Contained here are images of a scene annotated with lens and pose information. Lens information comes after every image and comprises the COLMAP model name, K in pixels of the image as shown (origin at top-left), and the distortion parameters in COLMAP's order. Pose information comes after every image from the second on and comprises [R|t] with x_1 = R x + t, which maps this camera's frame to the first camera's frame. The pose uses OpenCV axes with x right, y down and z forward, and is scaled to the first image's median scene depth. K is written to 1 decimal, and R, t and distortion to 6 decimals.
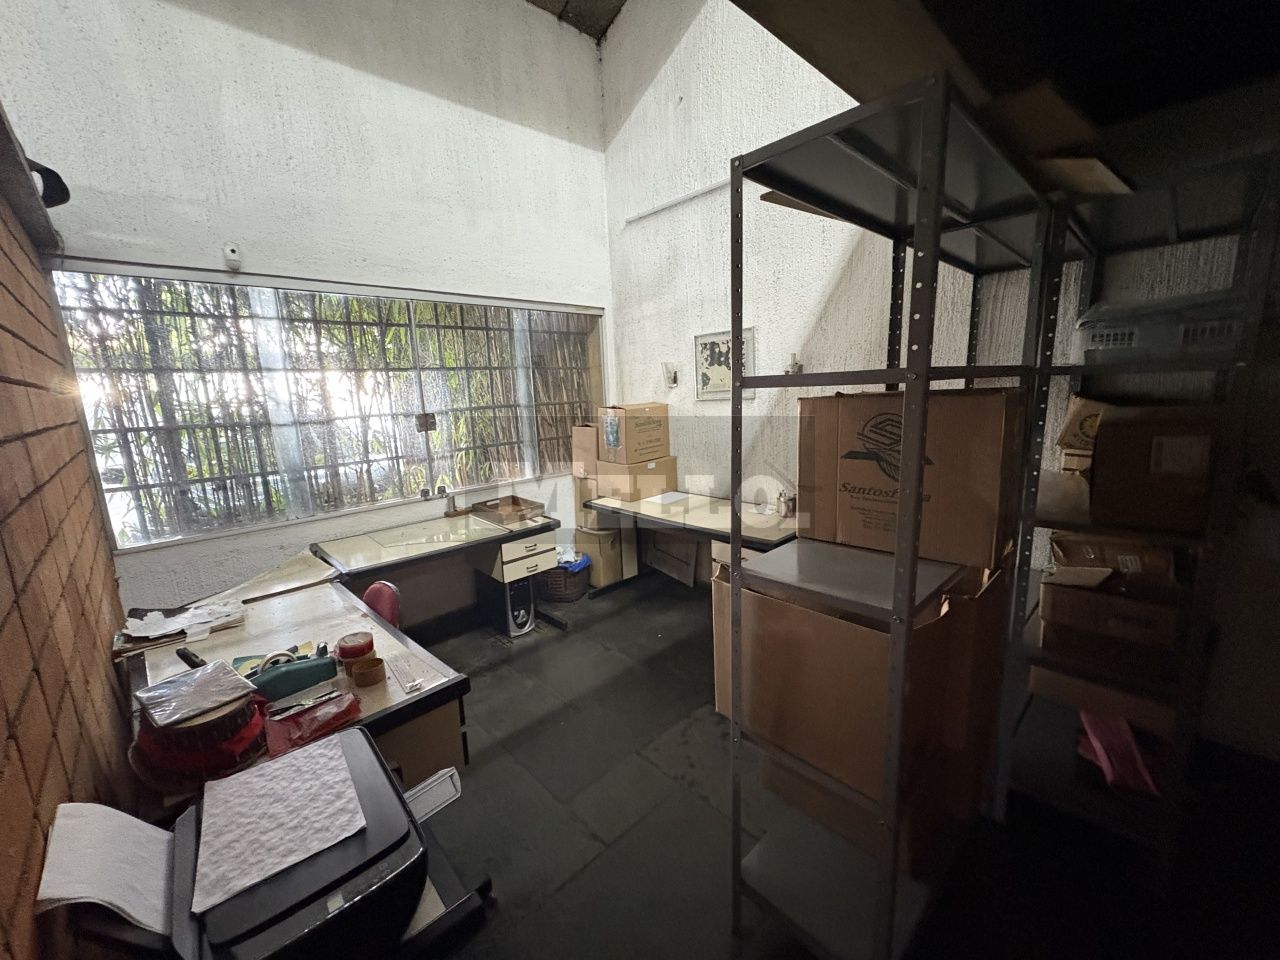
lens RADIAL K [[512.6, 0, 638.4], [0, 512.6, 481.4], [0, 0, 1]] dist [-0.001828, -0.000001]
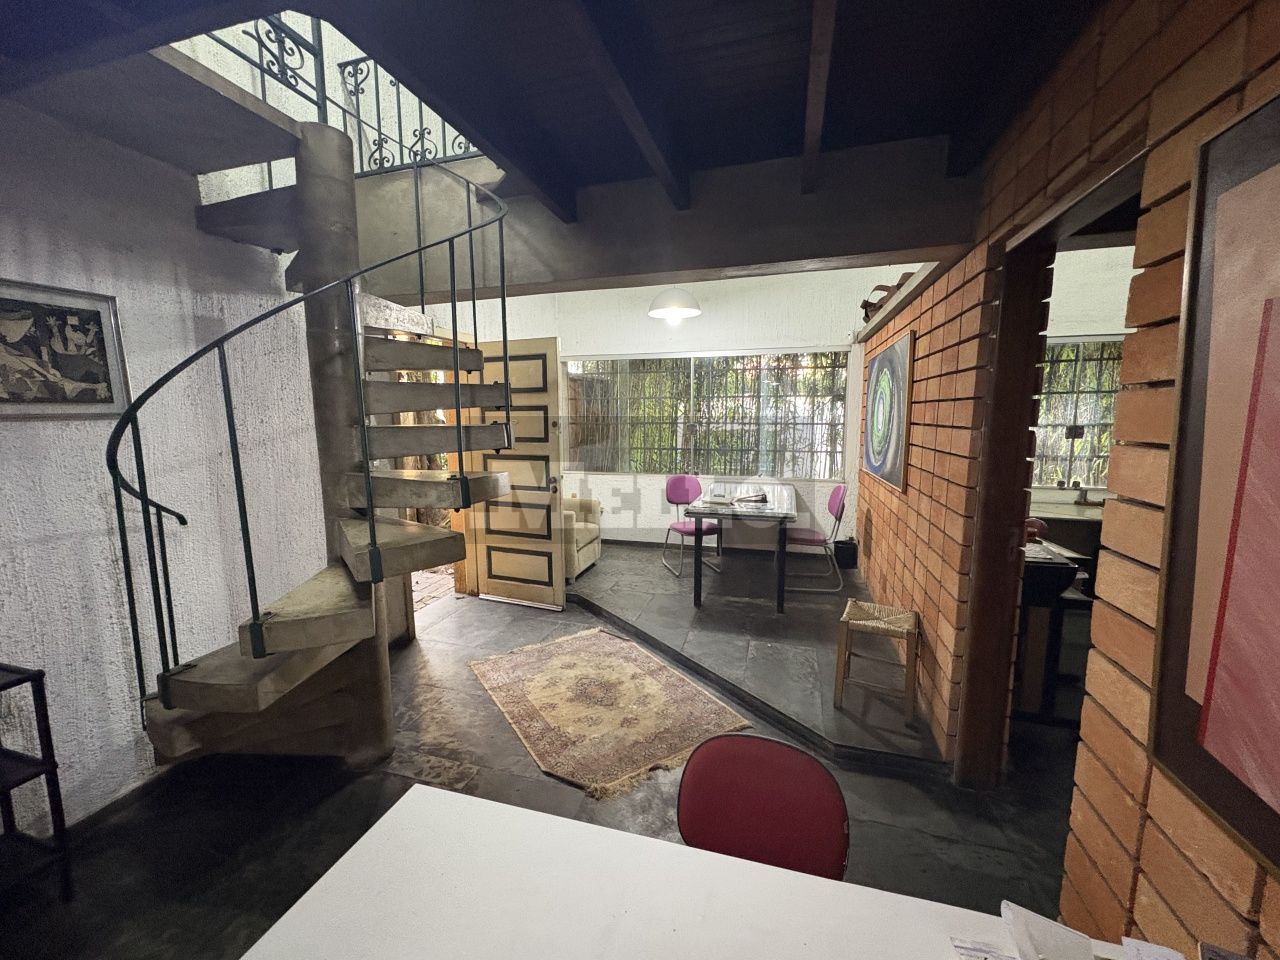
lens RADIAL K [[512.6, 0, 639.8], [0, 512.6, 476.9], [0, 0, 1]] dist [-0.001828, -0.000001]
pose [[0.500159, 0.147448, -0.853288, 0.173054], [-0.177606, 0.981915, 0.065571, 0.111983], [0.847524, 0.118753, 0.517301, -0.628543]]
